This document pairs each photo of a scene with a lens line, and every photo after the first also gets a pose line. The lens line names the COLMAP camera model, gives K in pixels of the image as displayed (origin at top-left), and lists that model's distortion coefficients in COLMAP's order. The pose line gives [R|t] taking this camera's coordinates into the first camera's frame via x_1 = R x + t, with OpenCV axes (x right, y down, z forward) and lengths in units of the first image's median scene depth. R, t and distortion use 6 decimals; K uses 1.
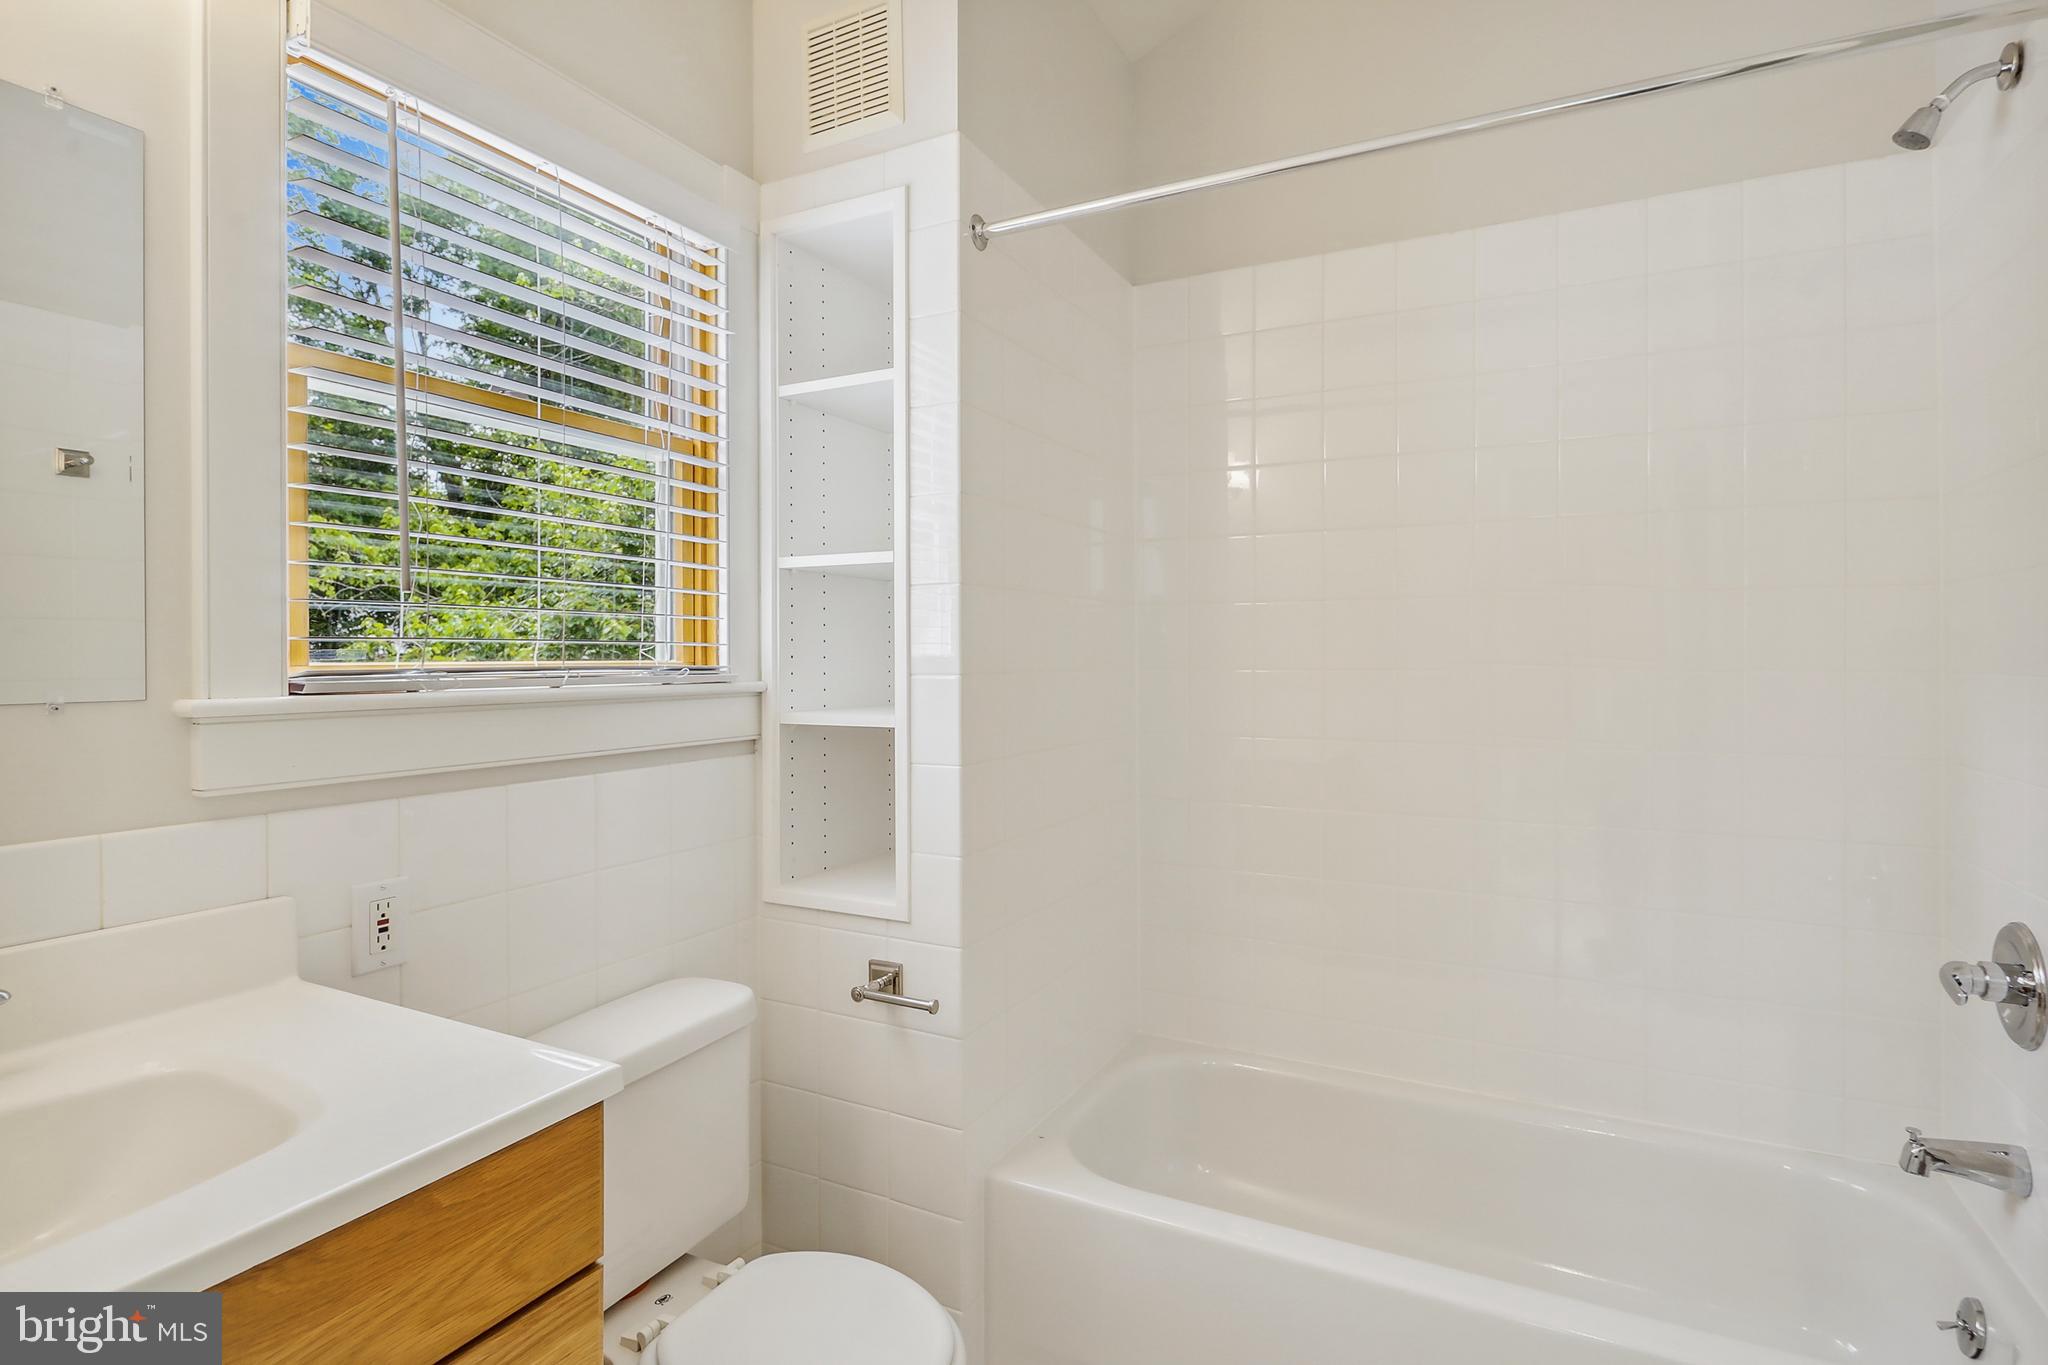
lens RADIAL K [[983.8, 0, 1032.5], [0, 983.8, 668.8], [0, 0, 1]] dist [-0.010552, 0.005405]
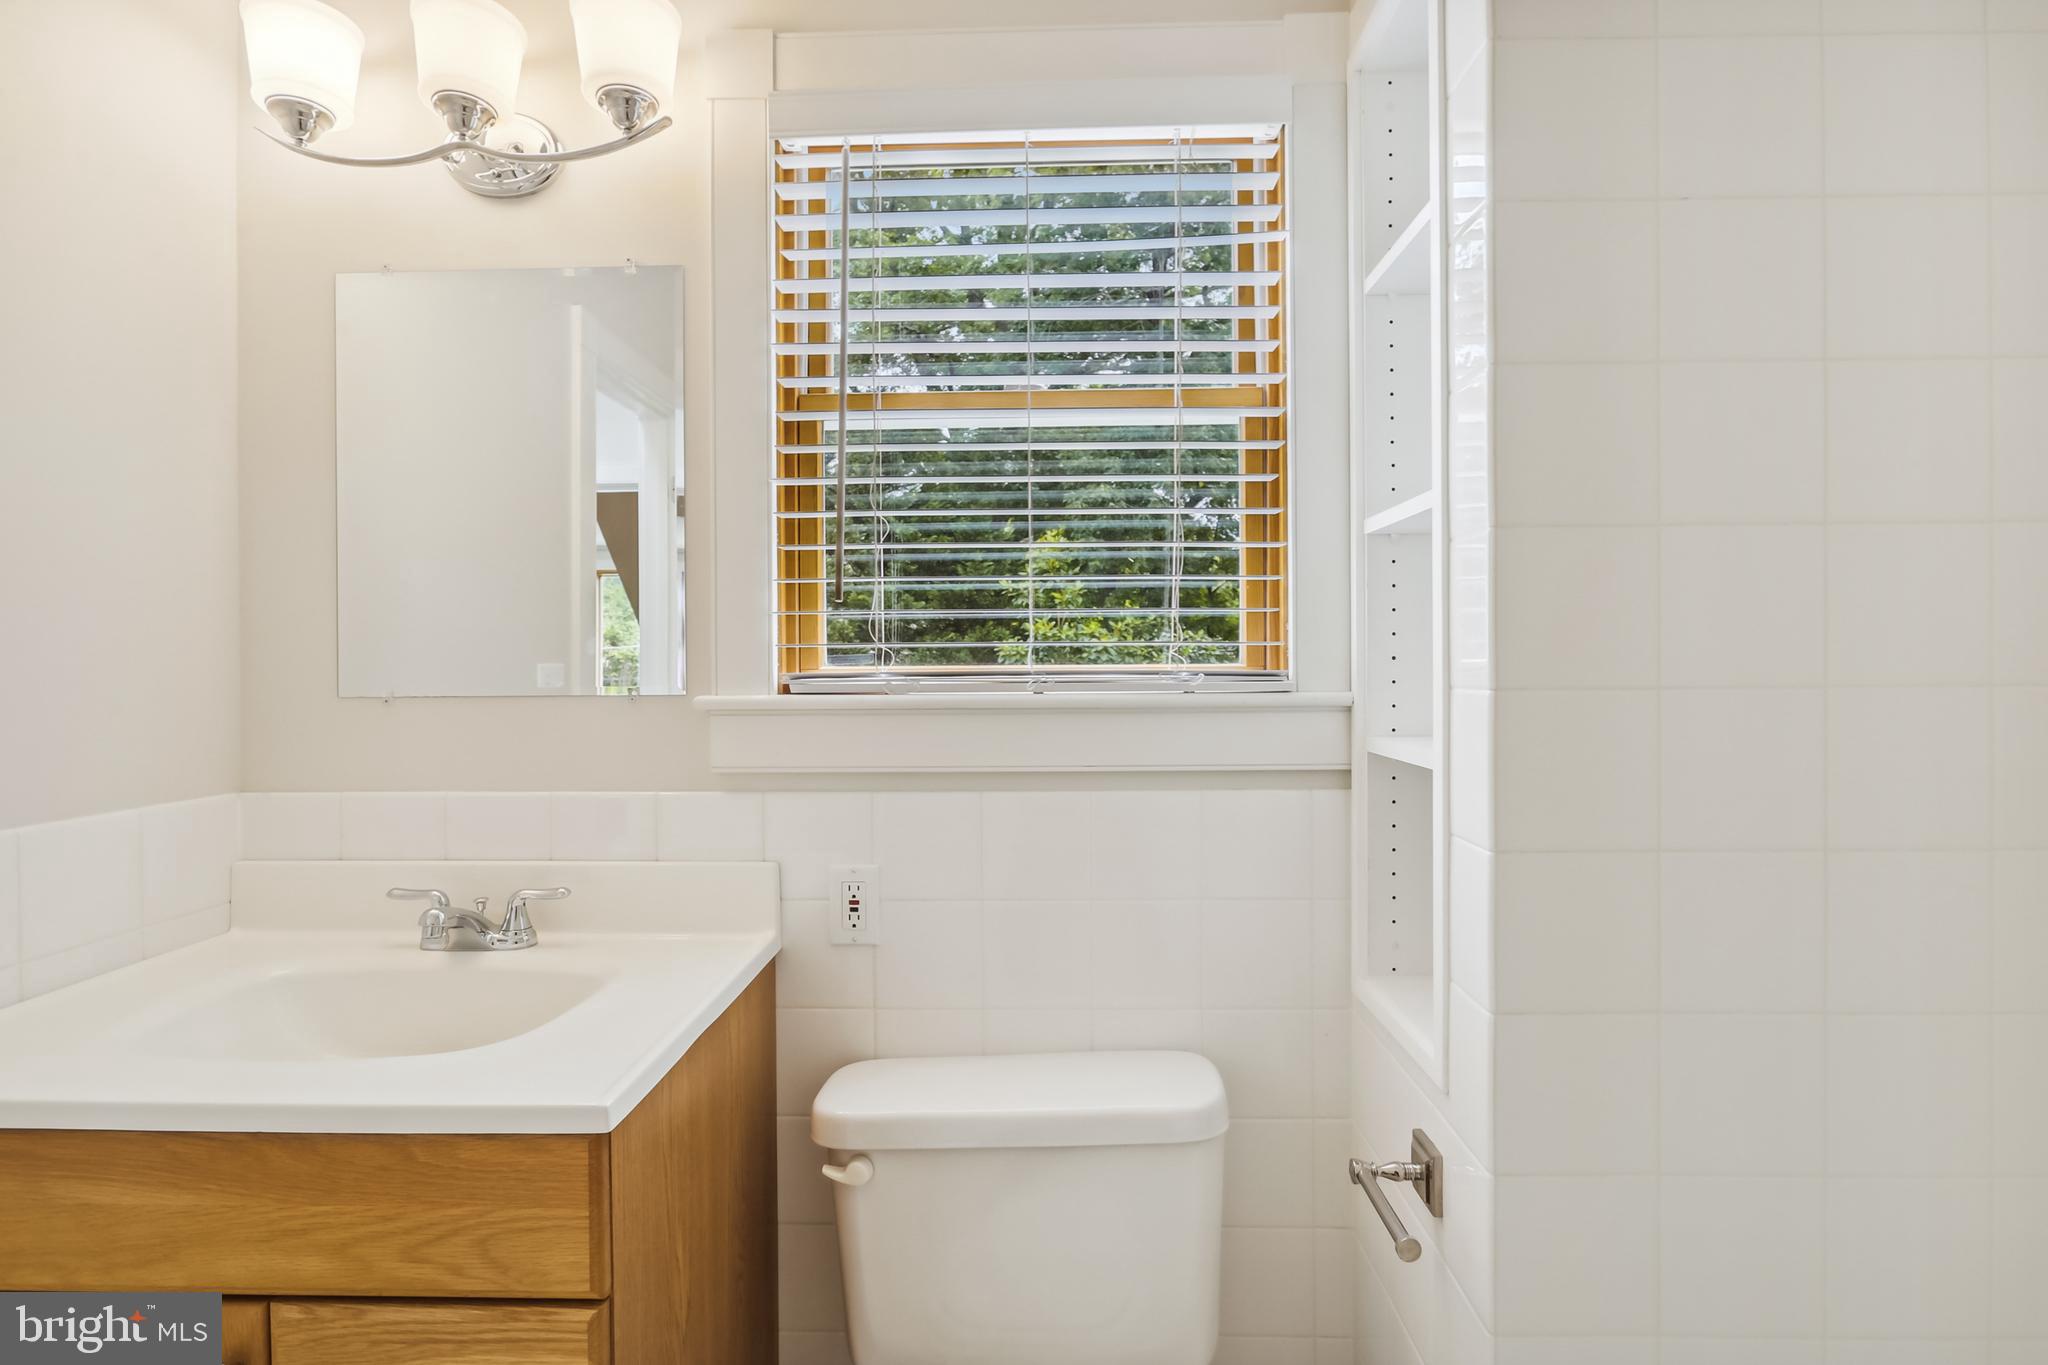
lens RADIAL K [[983.8, 0, 1020.4], [0, 983.8, 691.5], [0, 0, 1]] dist [-0.010552, 0.005405]
pose [[0.445742, 0.017171, -0.894997, 0.404834], [-0.005444, 0.999850, 0.016472, 0.002324], [0.895145, -0.002470, 0.445769, 0.675503]]
